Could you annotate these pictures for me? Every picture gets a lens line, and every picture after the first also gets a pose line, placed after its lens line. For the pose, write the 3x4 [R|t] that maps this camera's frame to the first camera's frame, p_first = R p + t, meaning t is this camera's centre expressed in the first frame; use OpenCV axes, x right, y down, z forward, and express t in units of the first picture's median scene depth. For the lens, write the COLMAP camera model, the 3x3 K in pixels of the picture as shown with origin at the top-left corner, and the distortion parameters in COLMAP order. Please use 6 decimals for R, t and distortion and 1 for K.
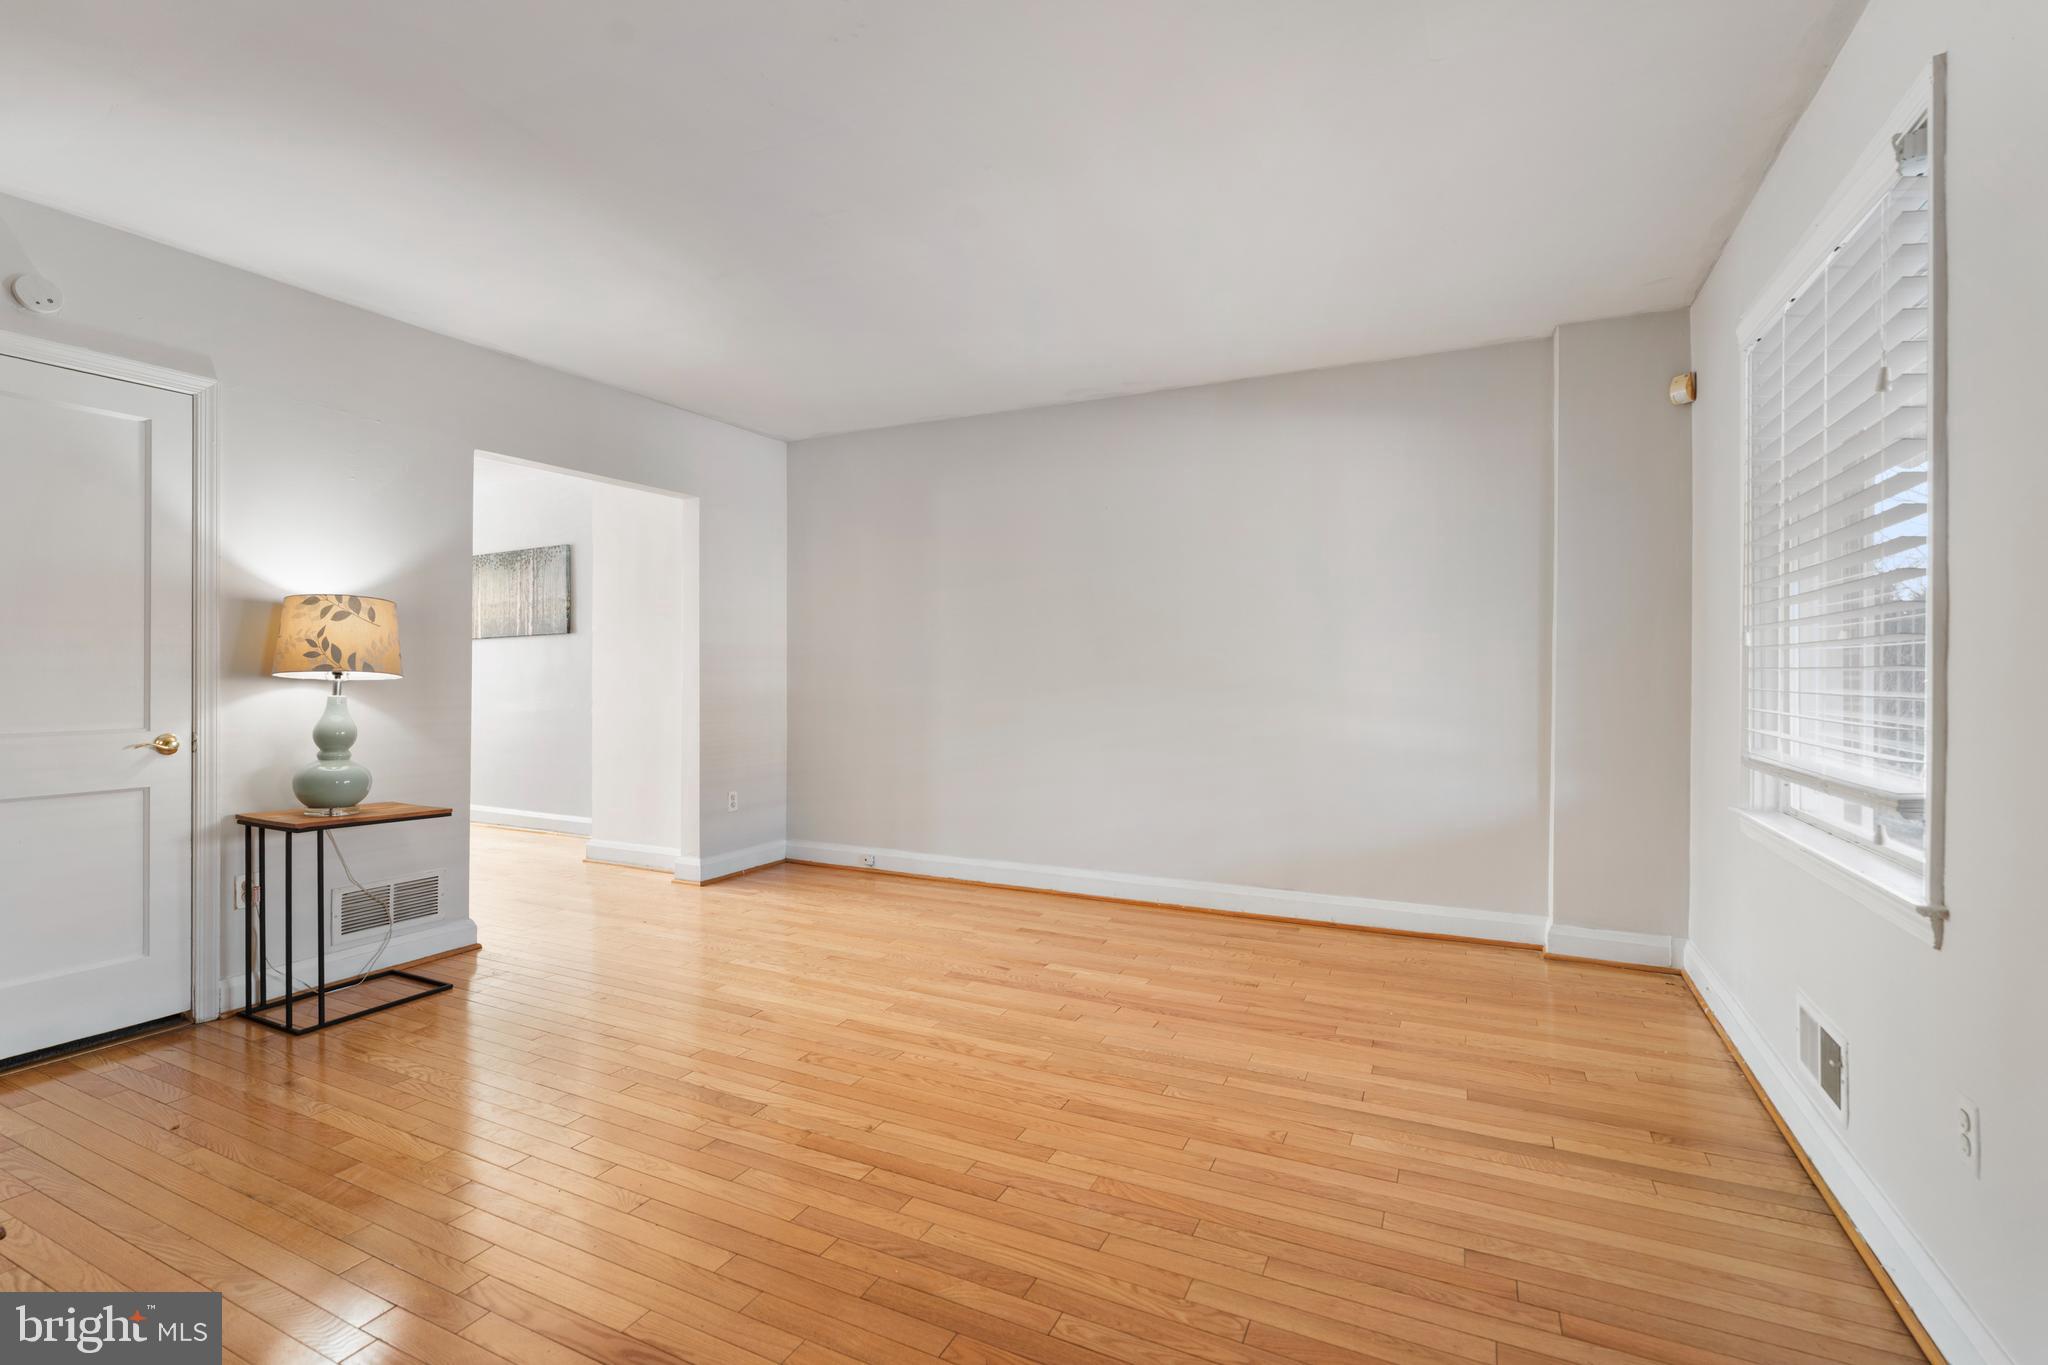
lens RADIAL K [[925.4, 0, 1024.0], [0, 925.4, 674.7], [0, 0, 1]] dist [-0.002413, 0.002039]
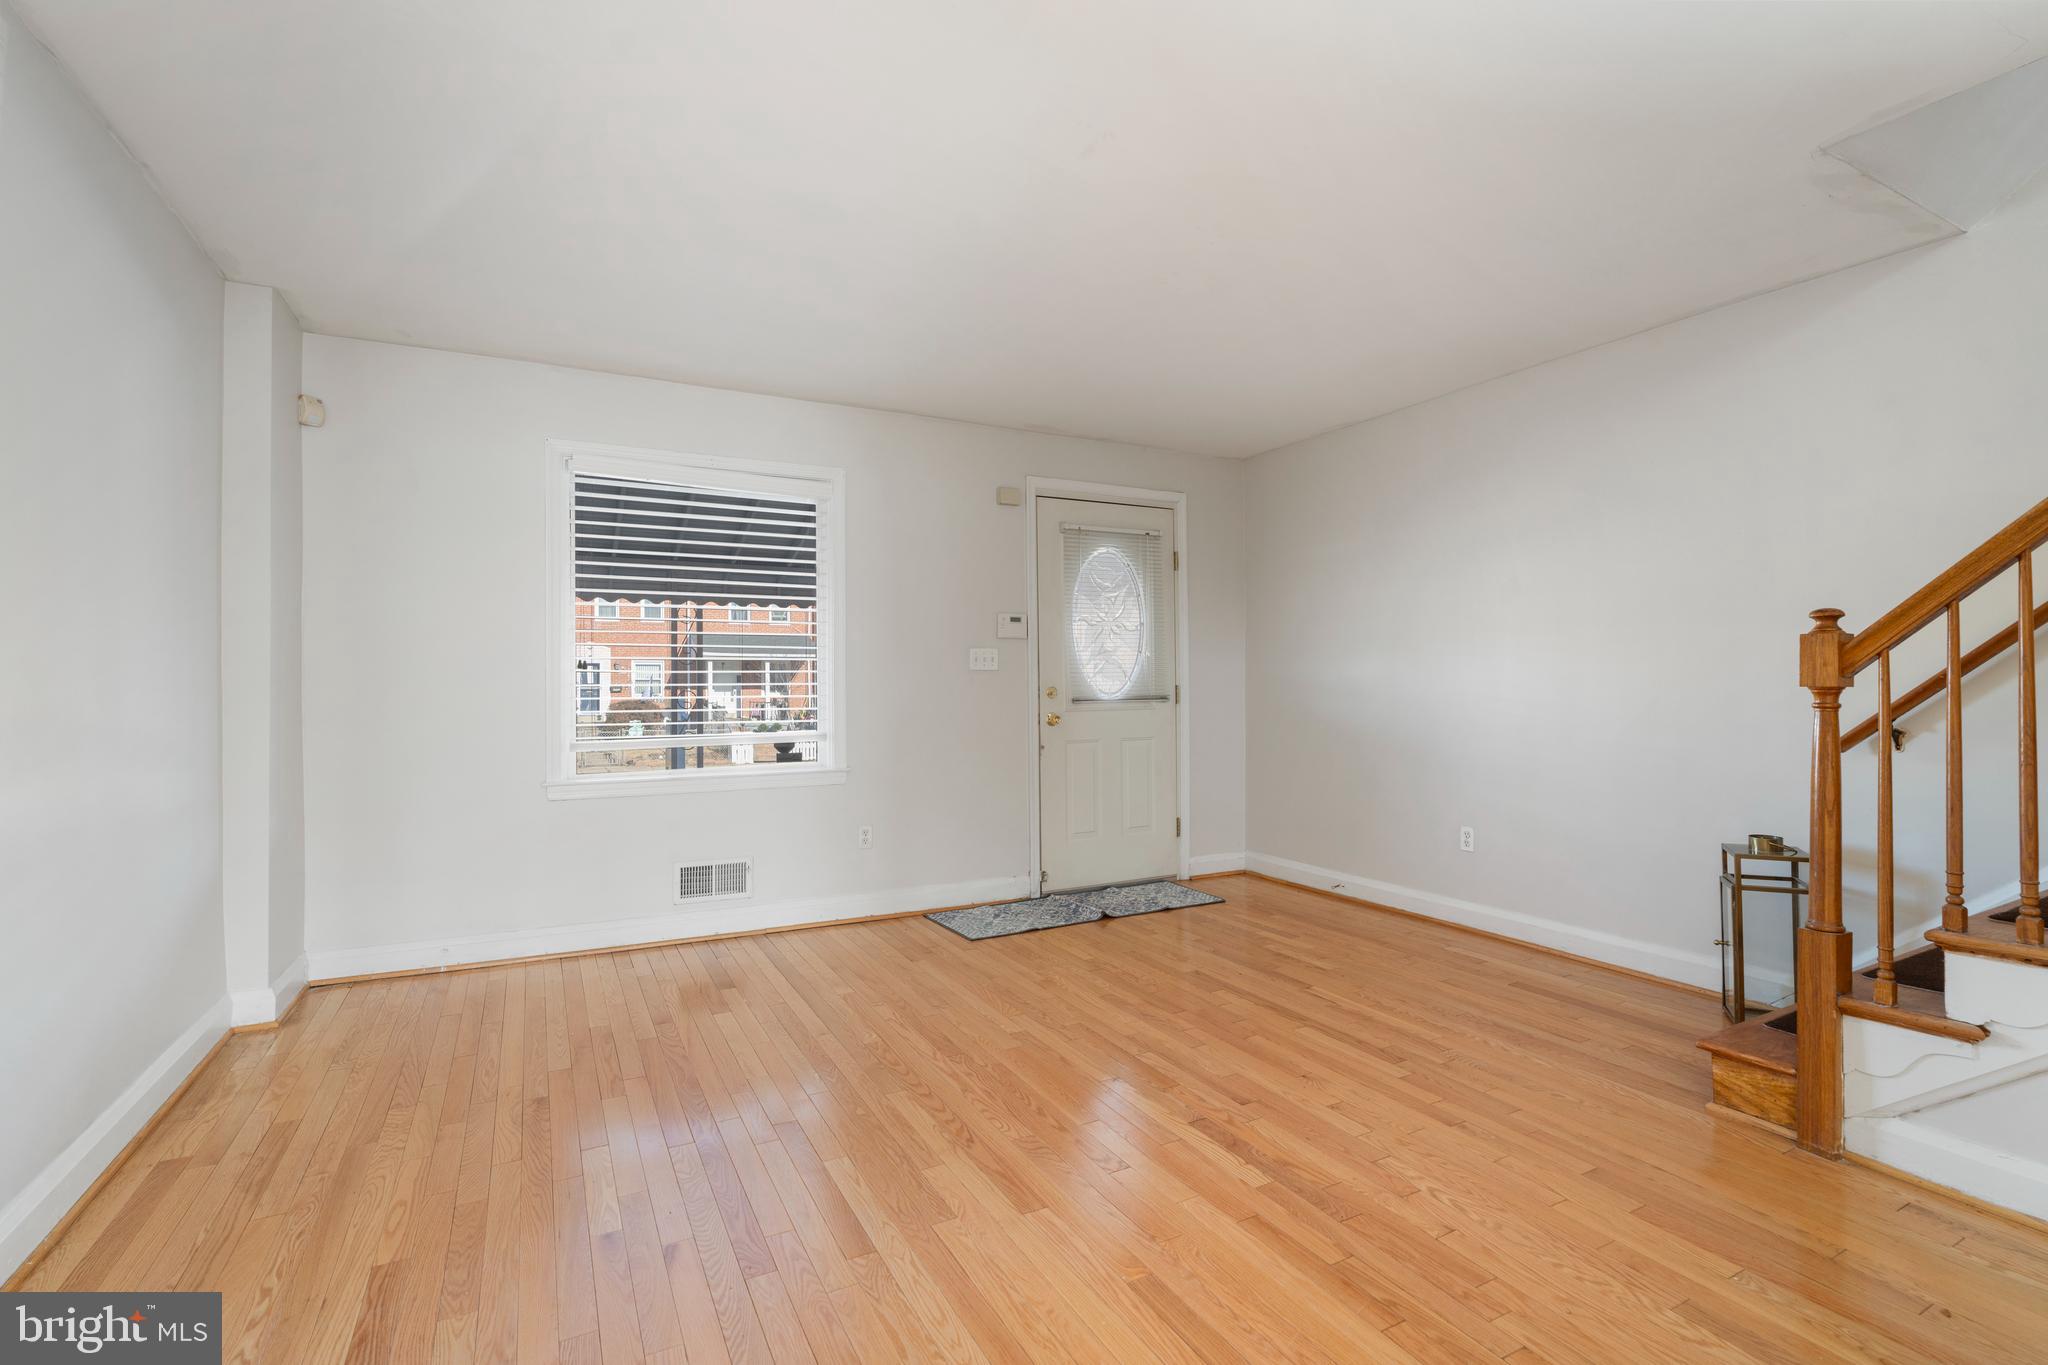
lens RADIAL K [[925.4, 0, 1024.9], [0, 925.4, 682.7], [0, 0, 1]] dist [-0.002413, 0.002039]
pose [[-0.807535, 0.001213, 0.589819, -0.726905], [0.003578, 0.999990, 0.002842, -0.010188], [-0.589809, 0.004406, -0.807531, 1.915691]]
